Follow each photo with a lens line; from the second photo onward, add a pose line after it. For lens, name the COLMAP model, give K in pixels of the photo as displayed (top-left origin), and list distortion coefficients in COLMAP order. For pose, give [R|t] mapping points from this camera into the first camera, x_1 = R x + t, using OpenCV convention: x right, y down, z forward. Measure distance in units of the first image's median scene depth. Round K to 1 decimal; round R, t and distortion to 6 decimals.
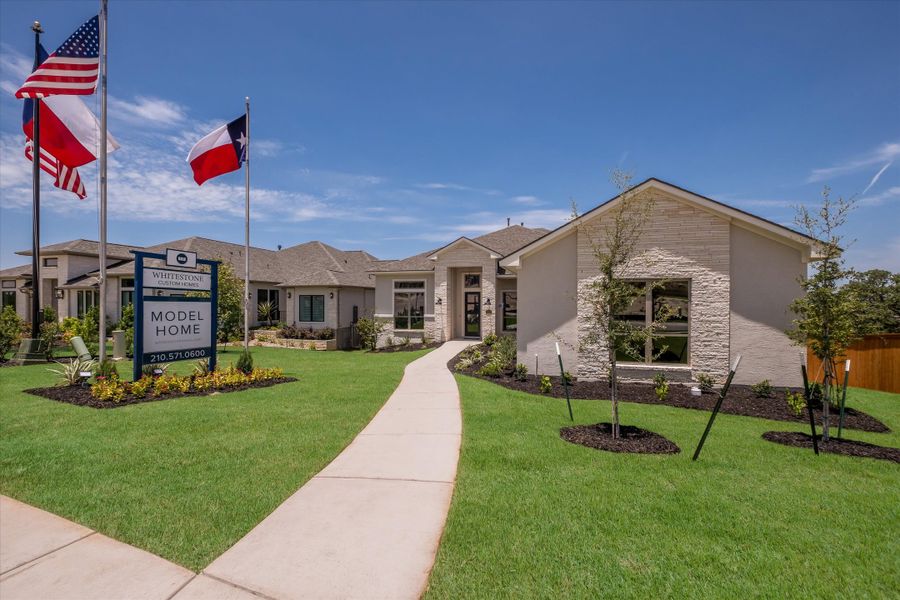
lens RADIAL K [[410.9, 0, 454.4], [0, 410.9, 298.5], [0, 0, 1]] dist [-0.002790, -0.000478]
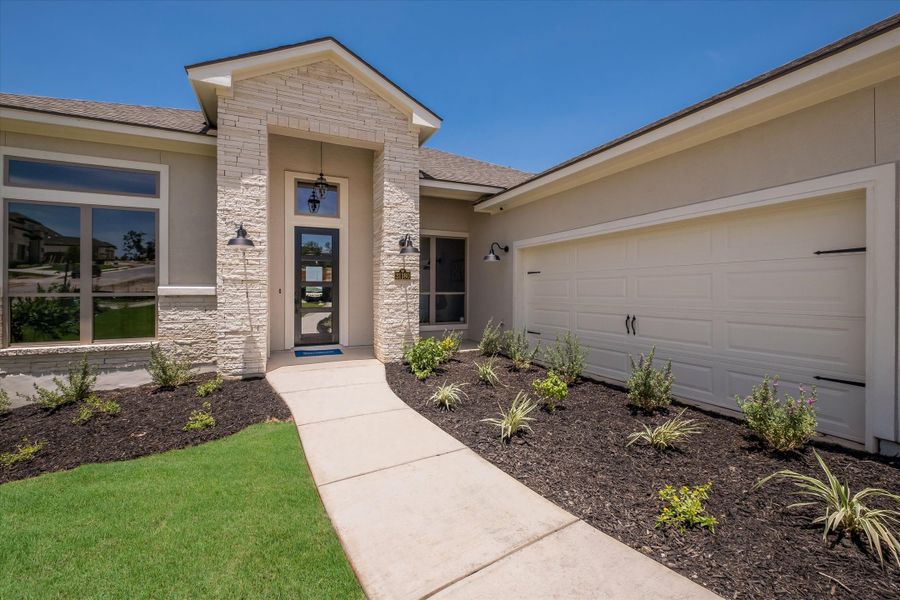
lens RADIAL K [[402.1, 0, 473.1], [0, 402.1, 287.9], [0, 0, 1]] dist [-0.000598, -0.000126]
pose [[0.756033, 0.000655, 0.654533, -0.094423], [-0.003289, 0.999991, 0.002799, 0.040155], [-0.654525, -0.004269, 0.756028, 0.659689]]
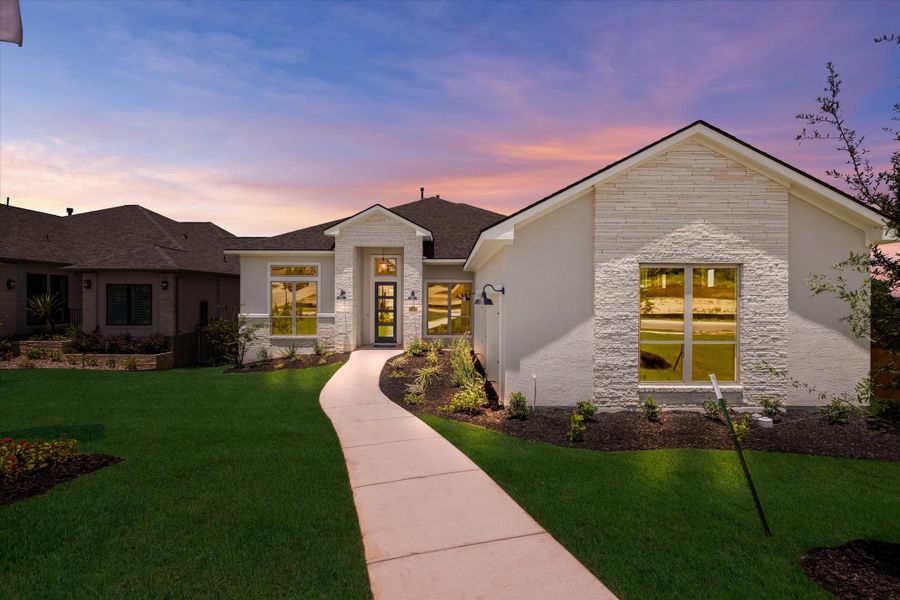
lens RADIAL K [[476.2, 0, 465.9], [0, 476.2, 295.8], [0, 0, 1]] dist [0.000237, 0.000785]
pose [[0.957974, 0.003200, 0.286837, -0.065643], [-0.005547, 0.999957, 0.007371, 0.001832], [-0.286802, -0.008652, 0.957951, 0.156277]]
